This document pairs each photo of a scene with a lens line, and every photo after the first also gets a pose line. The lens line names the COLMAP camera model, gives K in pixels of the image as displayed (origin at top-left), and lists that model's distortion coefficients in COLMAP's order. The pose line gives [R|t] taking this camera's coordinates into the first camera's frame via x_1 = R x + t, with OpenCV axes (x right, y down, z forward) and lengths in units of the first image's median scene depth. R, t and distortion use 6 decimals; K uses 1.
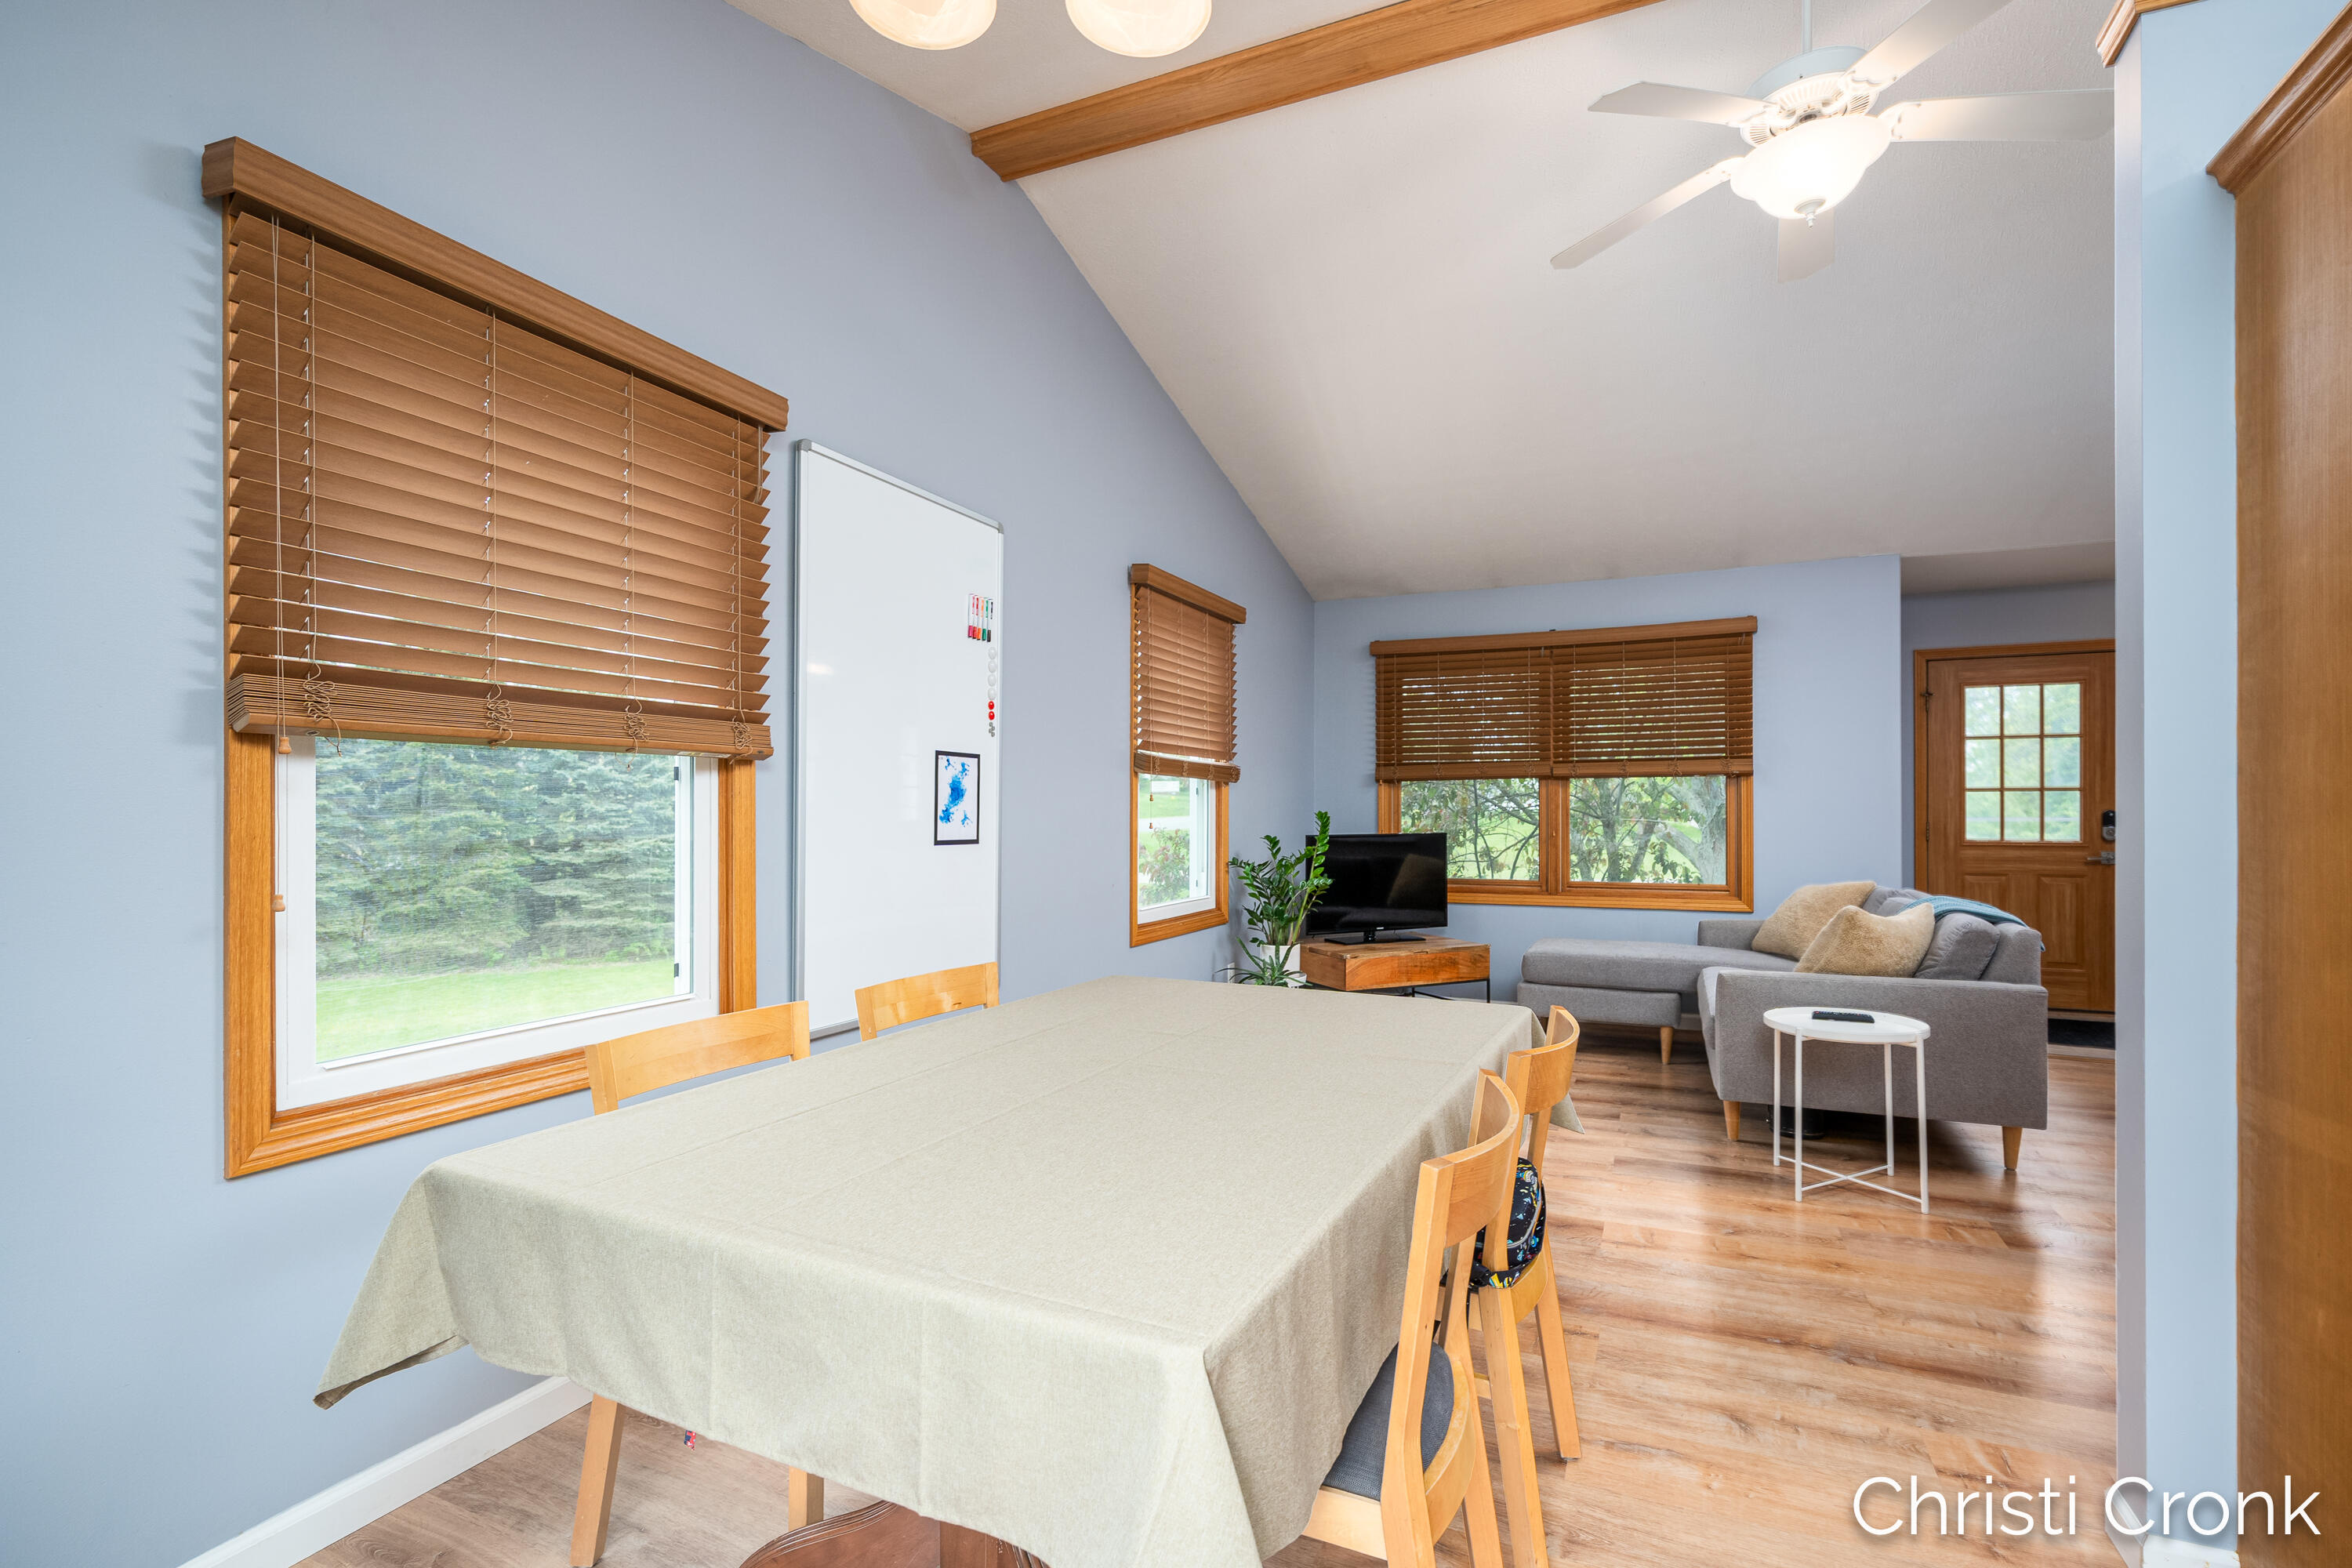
lens RADIAL K [[1086.3, 0, 1177.1], [0, 1086.3, 801.1], [0, 0, 1]] dist [-0.007970, 0.003647]
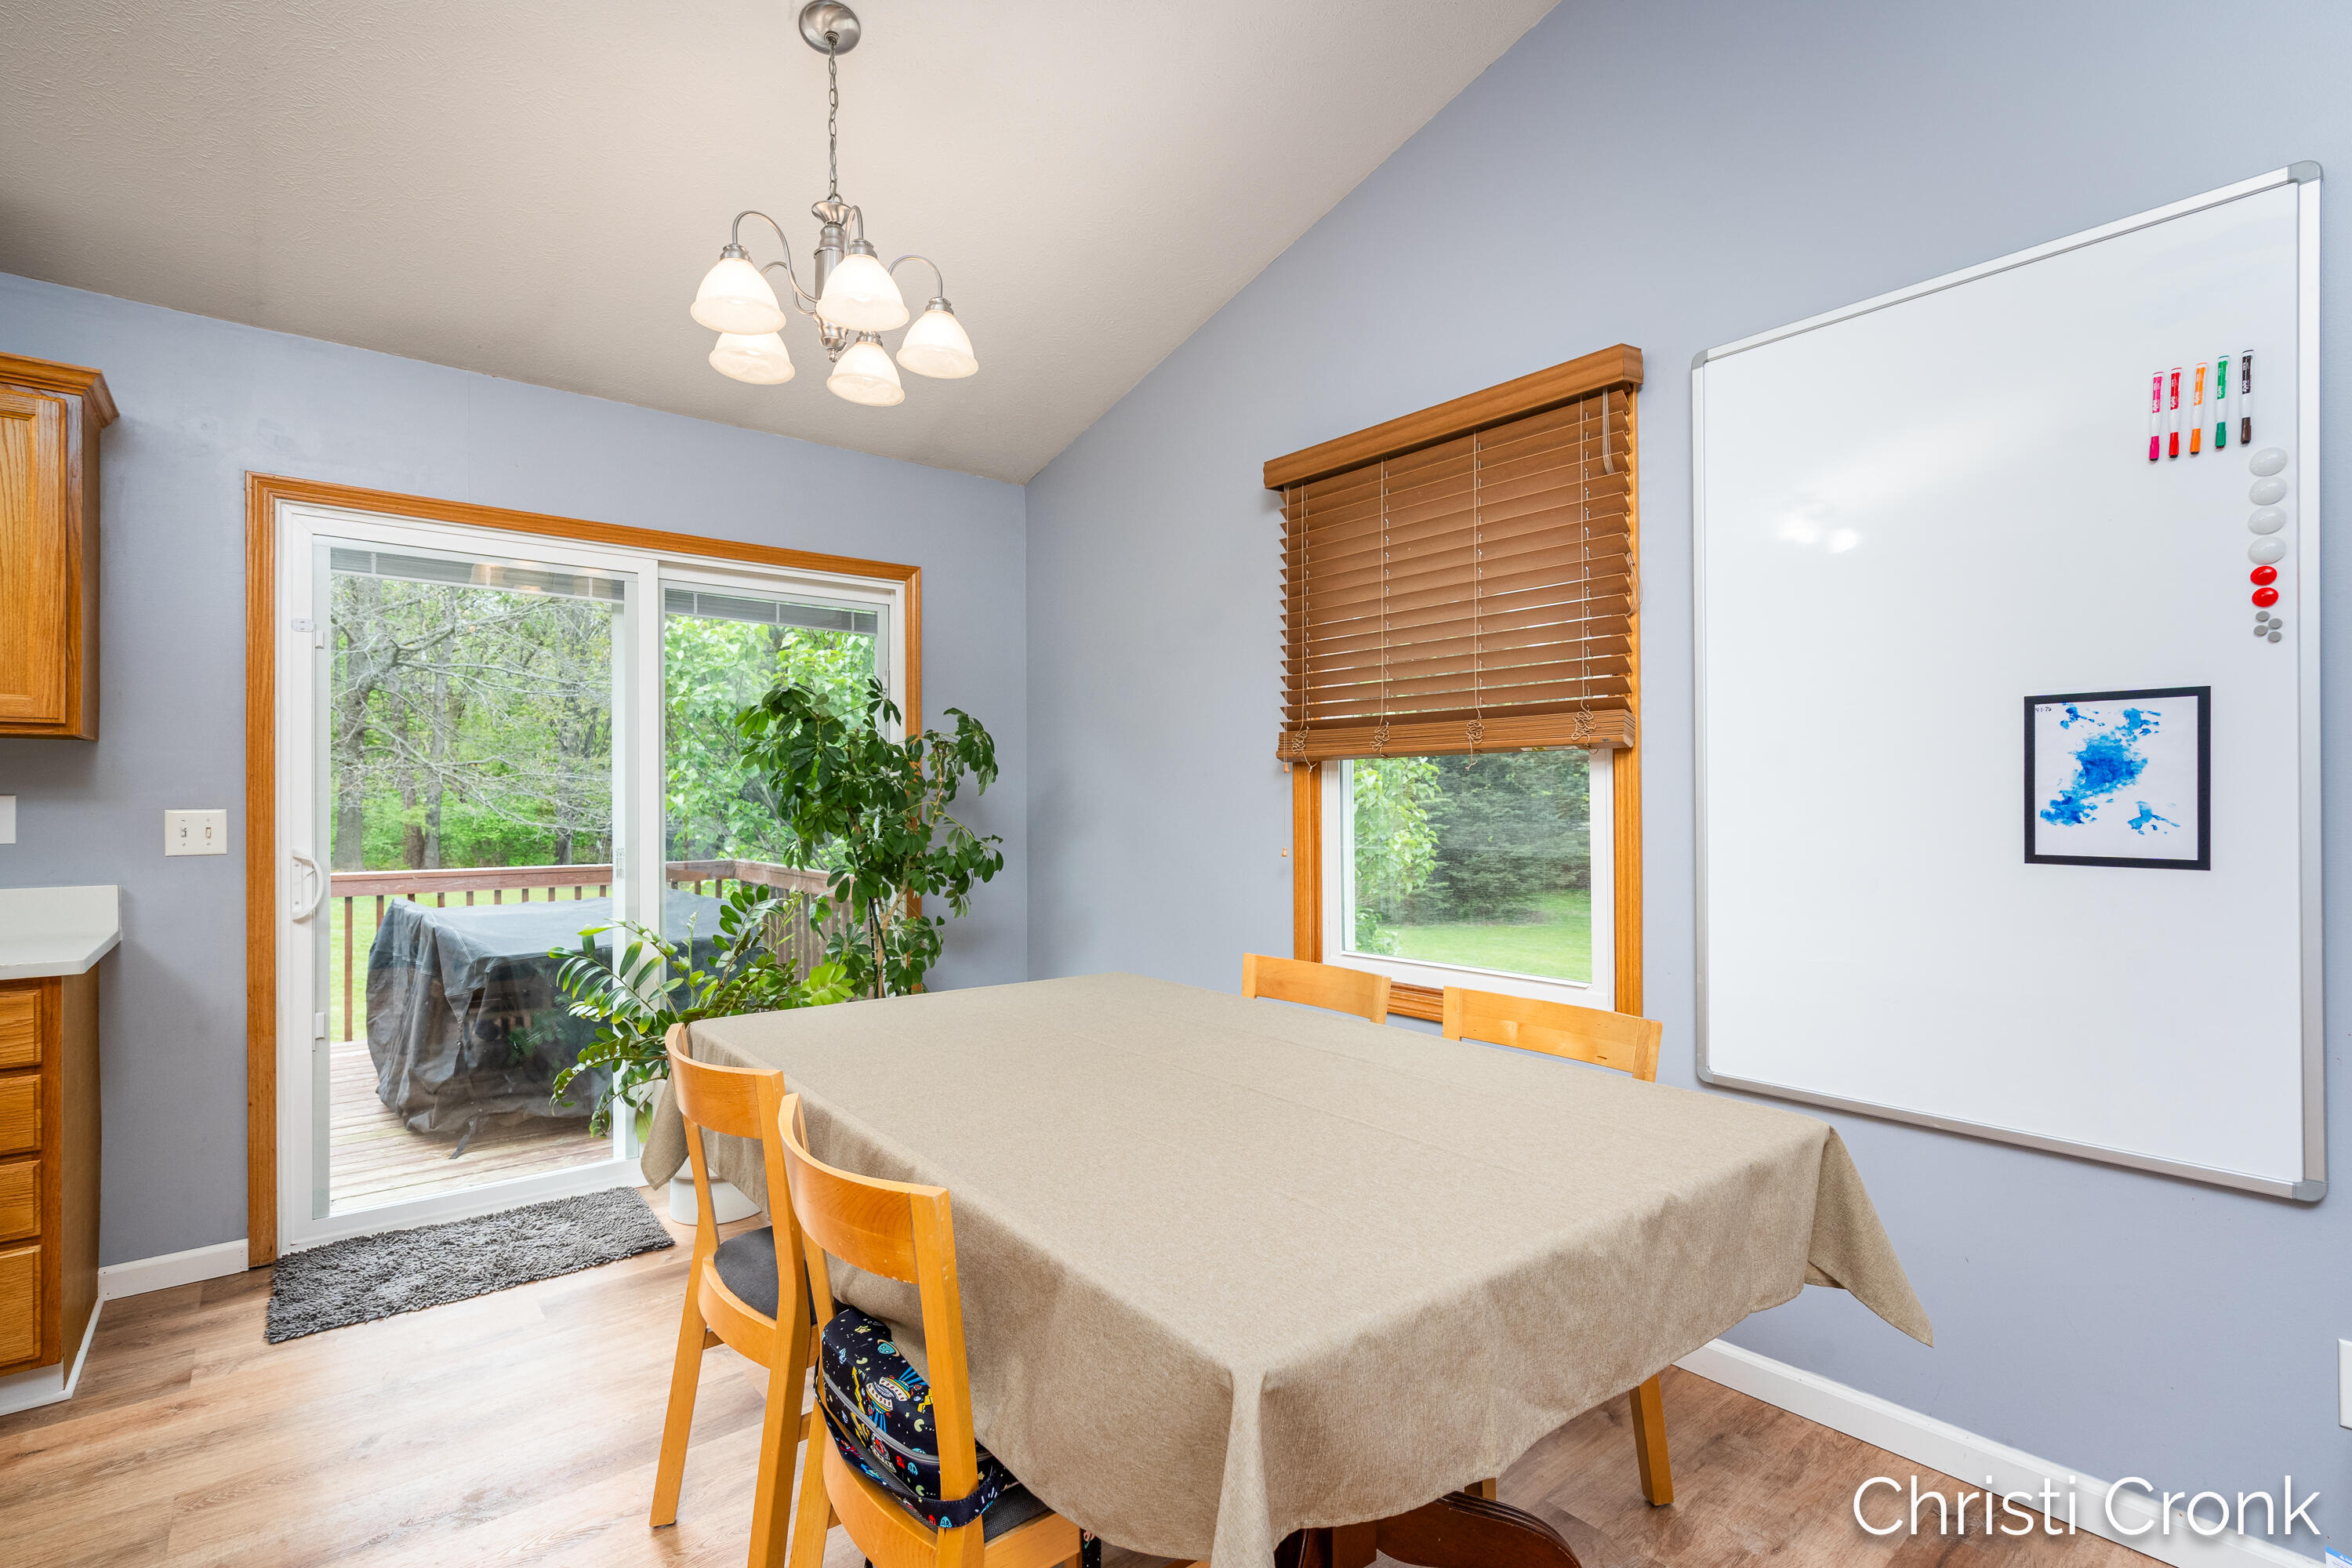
lens RADIAL K [[1086.3, 0, 1174.9], [0, 1086.3, 798.0], [0, 0, 1]] dist [-0.007970, 0.003647]
pose [[-0.440433, -0.000681, -0.897785, 0.292507], [0.011614, 0.999912, -0.006456, 0.002944], [0.897710, -0.013270, -0.440386, 0.509101]]
